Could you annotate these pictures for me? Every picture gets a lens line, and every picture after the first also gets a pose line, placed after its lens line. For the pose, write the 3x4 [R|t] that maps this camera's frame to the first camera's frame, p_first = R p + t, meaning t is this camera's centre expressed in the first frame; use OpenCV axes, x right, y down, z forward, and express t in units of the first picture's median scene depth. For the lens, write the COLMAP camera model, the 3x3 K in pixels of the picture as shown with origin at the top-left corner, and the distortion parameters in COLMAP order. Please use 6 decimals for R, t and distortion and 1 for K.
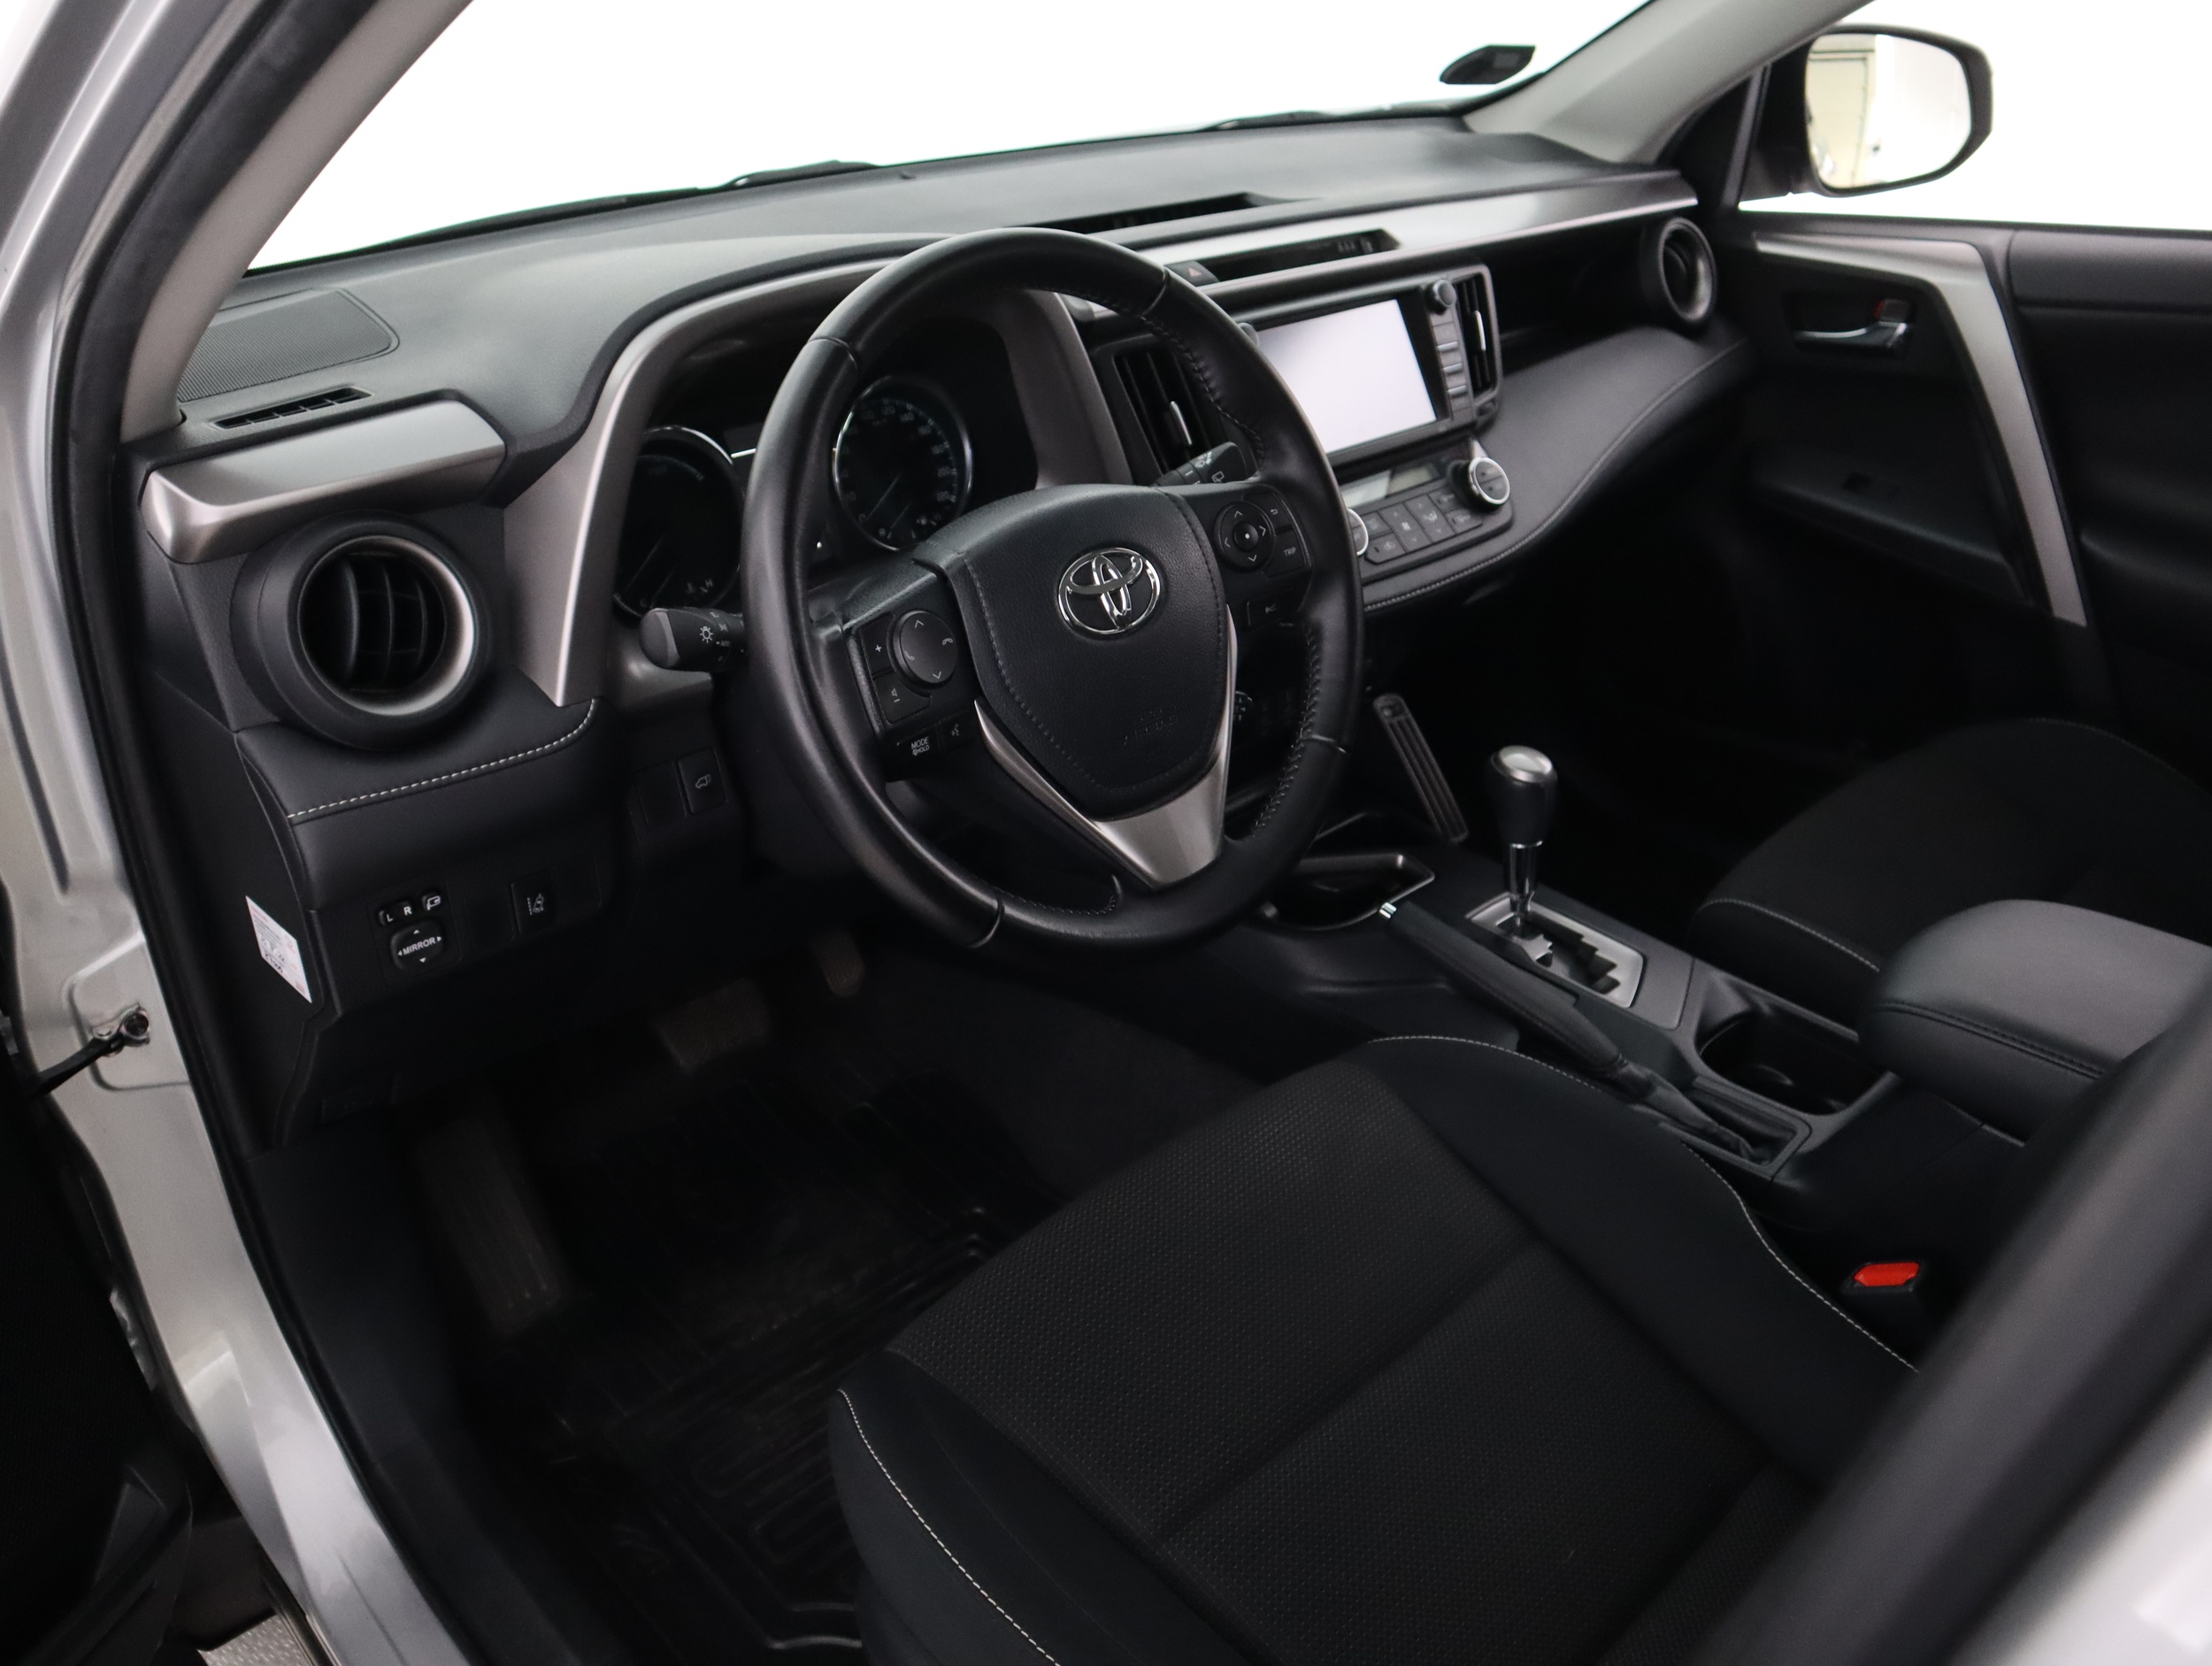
lens RADIAL K [[1716.3, 0, 1106.0], [0, 1716.3, 833.0], [0, 0, 1]] dist [-0.133327, 0.098539]
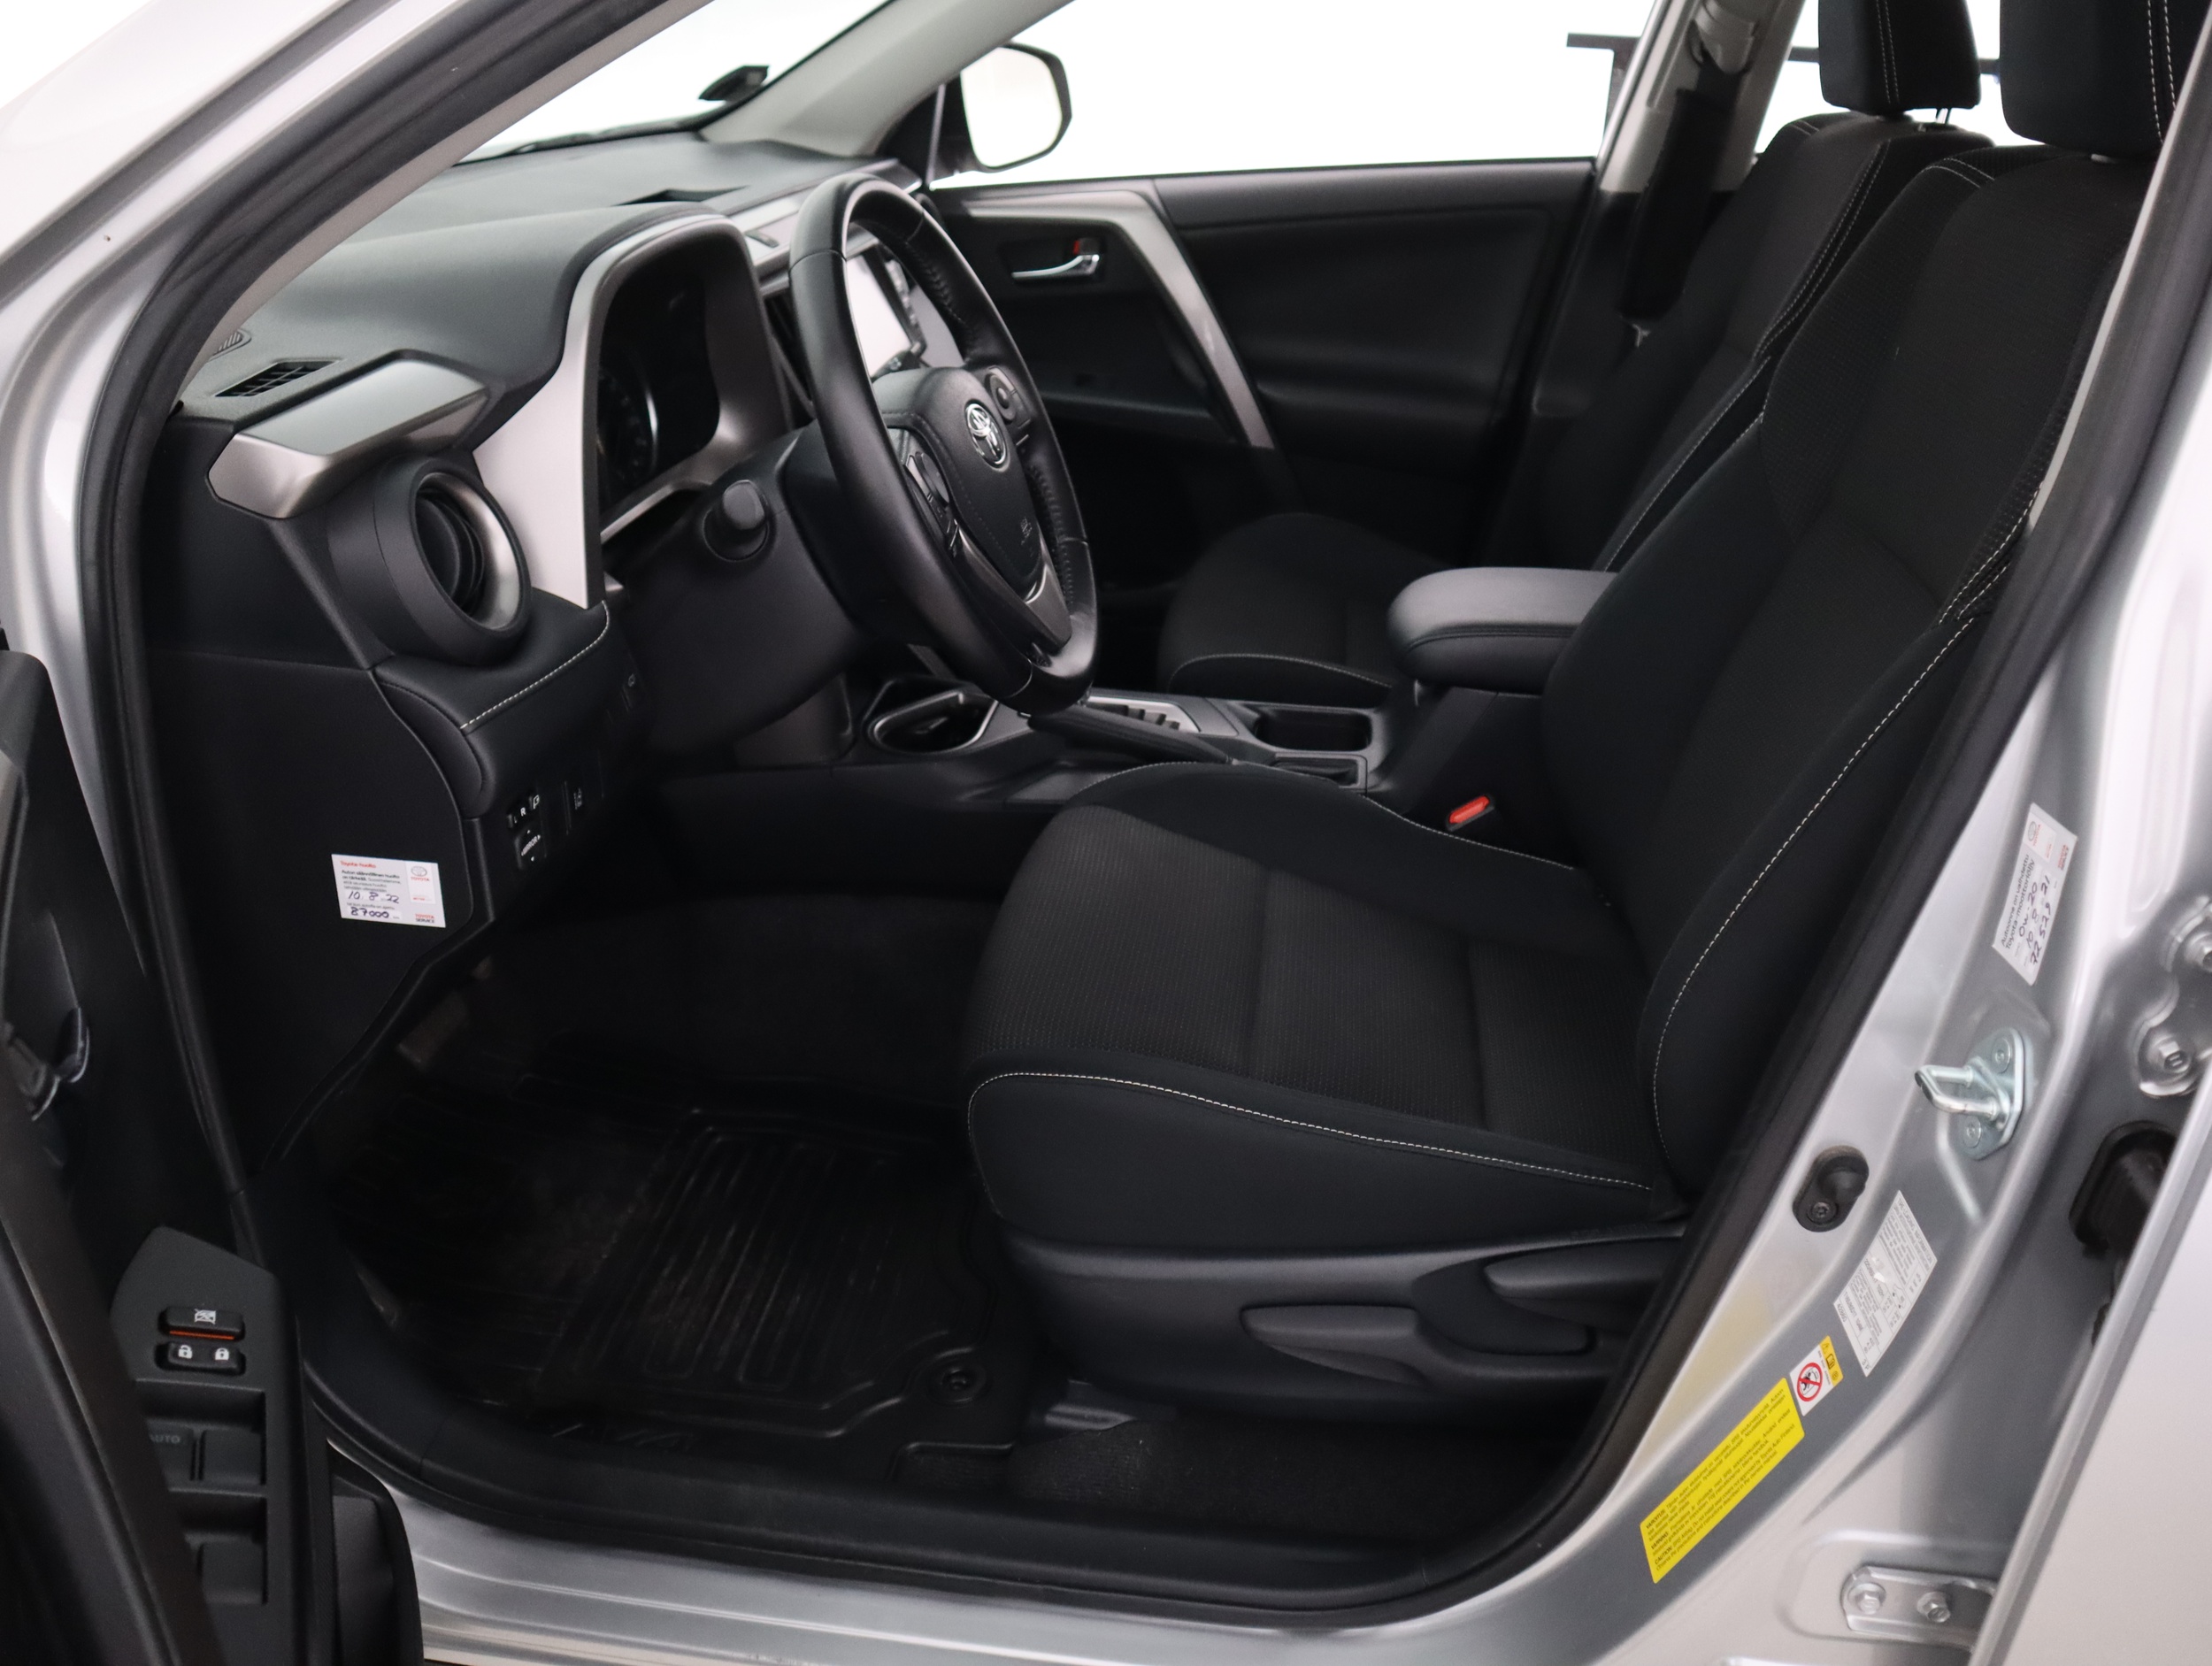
lens RADIAL K [[1716.3, 0, 1106.0], [0, 1716.3, 833.0], [0, 0, 1]] dist [-0.133327, 0.098539]
pose [[0.774699, -0.268779, 0.572363, -0.435885], [0.287203, 0.955977, 0.060190, 0.059050], [-0.563343, 0.117755, 0.817789, -0.060843]]
